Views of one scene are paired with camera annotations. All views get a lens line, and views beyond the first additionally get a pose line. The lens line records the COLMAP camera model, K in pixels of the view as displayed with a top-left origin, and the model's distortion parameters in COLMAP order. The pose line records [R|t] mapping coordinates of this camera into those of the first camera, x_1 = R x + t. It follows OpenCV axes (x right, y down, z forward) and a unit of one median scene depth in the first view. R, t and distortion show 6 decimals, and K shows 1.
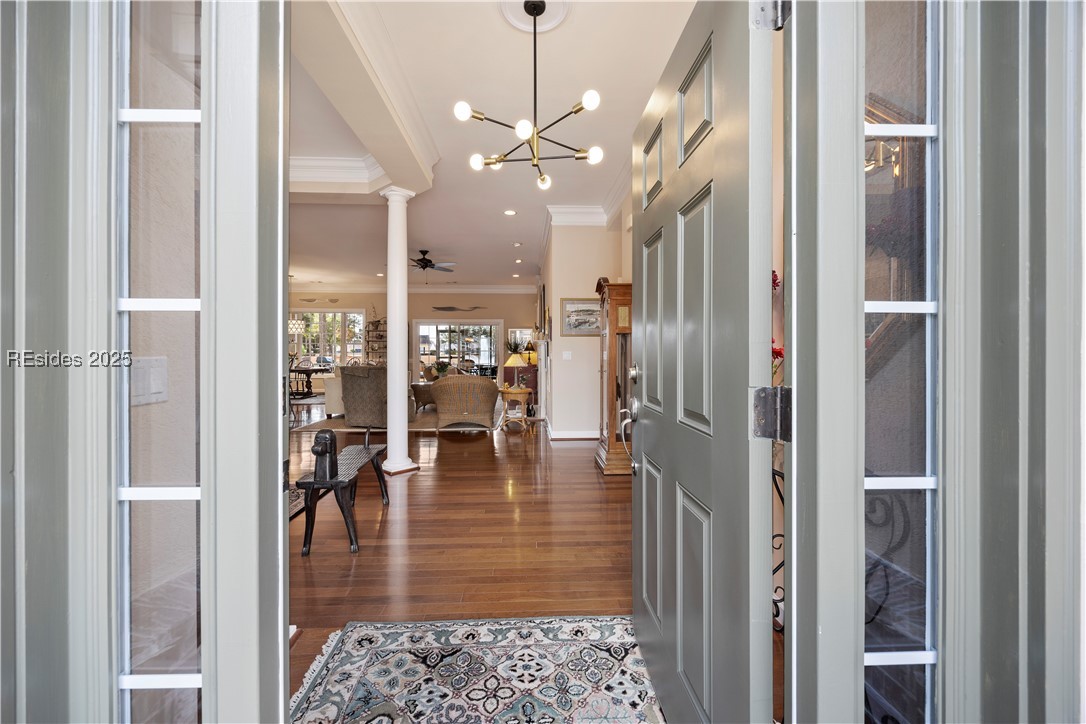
lens RADIAL K [[412.1, 0, 544.3], [0, 412.1, 353.6], [0, 0, 1]] dist [-0.004666, 0.001469]
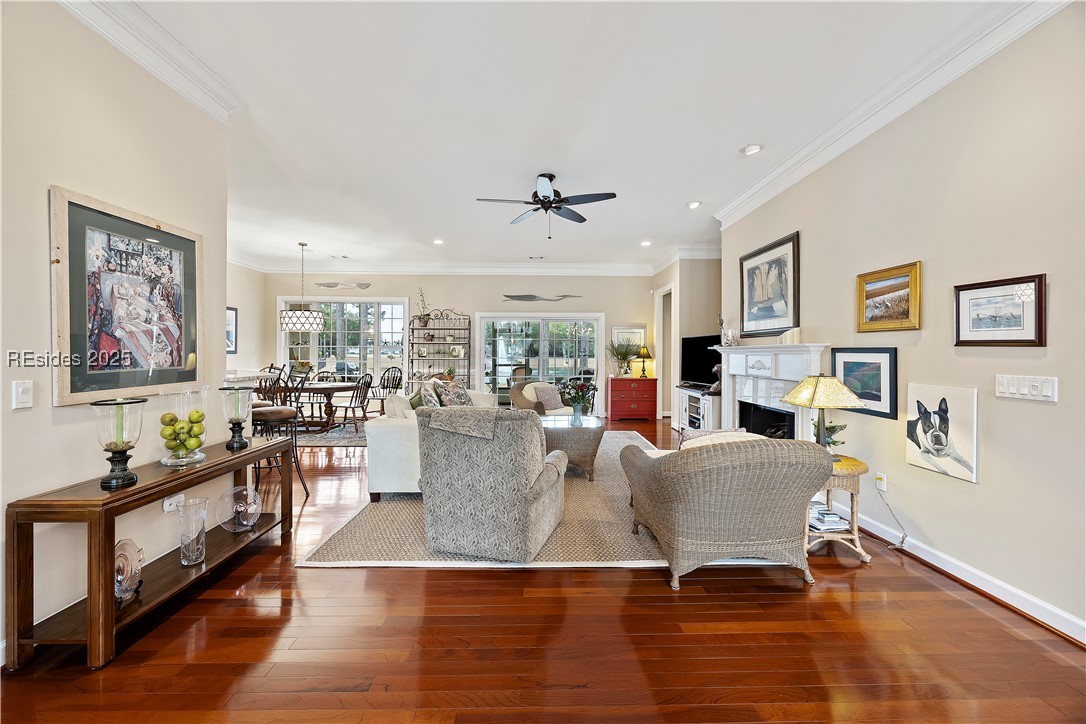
lens RADIAL K [[412.1, 0, 552.2], [0, 412.1, 354.9], [0, 0, 1]] dist [-0.004666, 0.001469]
pose [[0.999873, 0.002388, -0.015738, -0.637507], [-0.002424, 0.999995, -0.002219, -0.035290], [0.015733, 0.002257, 0.999874, 1.074496]]
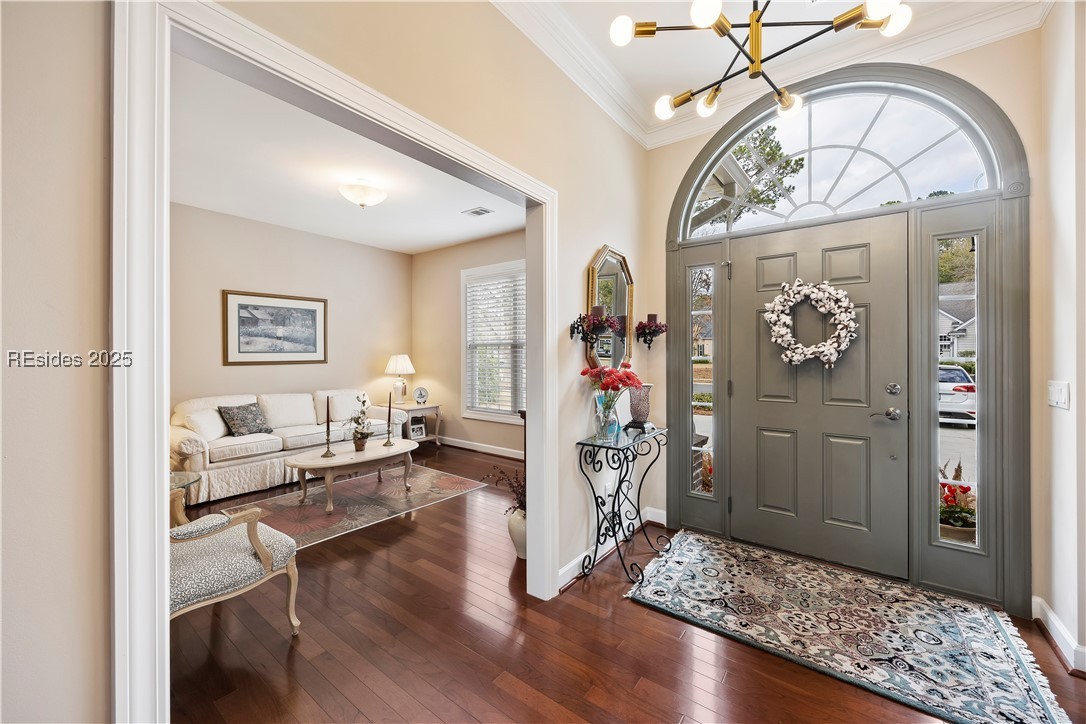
lens RADIAL K [[412.1, 0, 537.0], [0, 412.1, 357.0], [0, 0, 1]] dist [-0.004666, 0.001469]
pose [[-0.752925, -0.002399, 0.658102, -0.114382], [0.004891, 0.999945, 0.009241, -0.040093], [-0.658089, 0.010176, -0.752872, 1.085517]]
